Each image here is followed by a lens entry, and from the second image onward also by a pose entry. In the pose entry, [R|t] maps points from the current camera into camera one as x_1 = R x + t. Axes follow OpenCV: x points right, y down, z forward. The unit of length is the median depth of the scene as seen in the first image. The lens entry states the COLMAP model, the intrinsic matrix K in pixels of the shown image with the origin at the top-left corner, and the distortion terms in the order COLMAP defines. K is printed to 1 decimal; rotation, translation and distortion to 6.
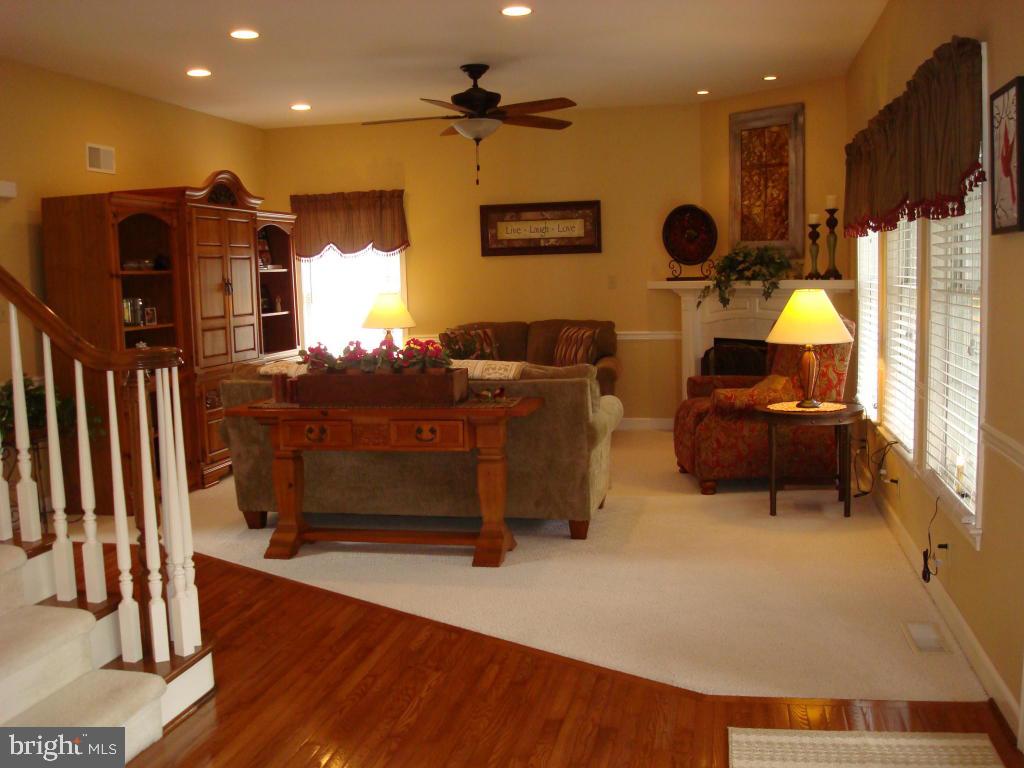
lens RADIAL K [[1046.6, 0, 515.1], [0, 1046.6, 382.0], [0, 0, 1]] dist [-0.128915, 0.000000]
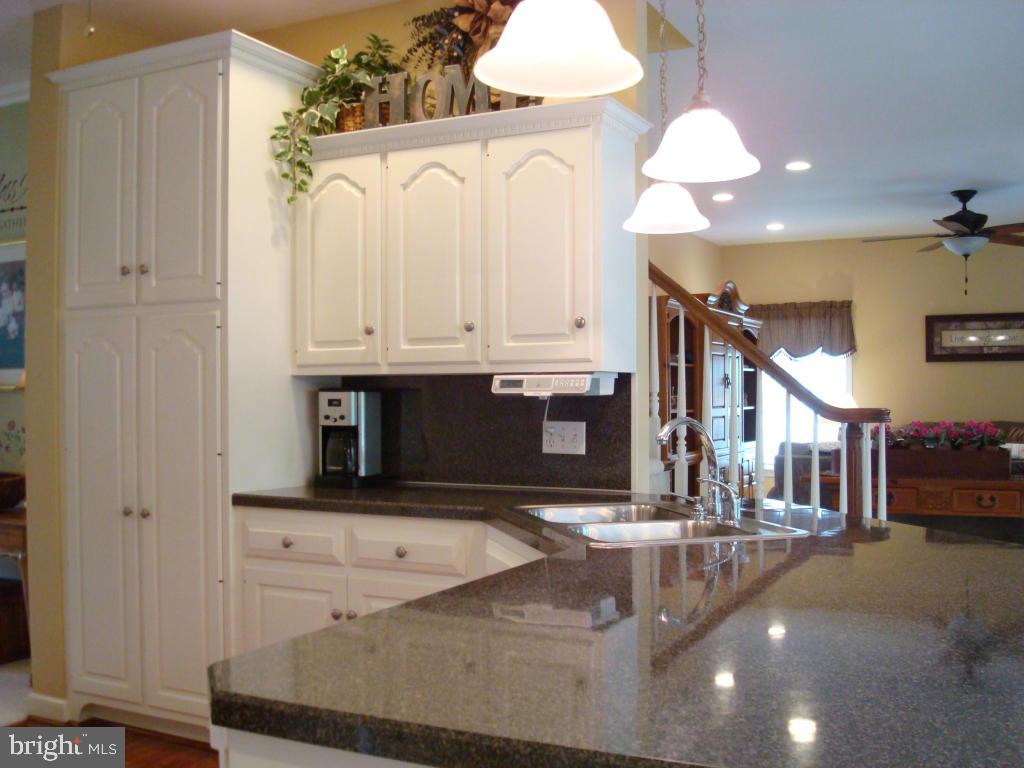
lens RADIAL K [[1046.6, 0, 511.2], [0, 1046.6, 388.4], [0, 0, 1]] dist [-0.128915, 0.000000]
pose [[0.963984, 0.021327, -0.265102, -0.176305], [-0.049380, 0.993801, -0.099607, 0.037361], [0.261335, 0.109111, 0.959062, -0.144582]]
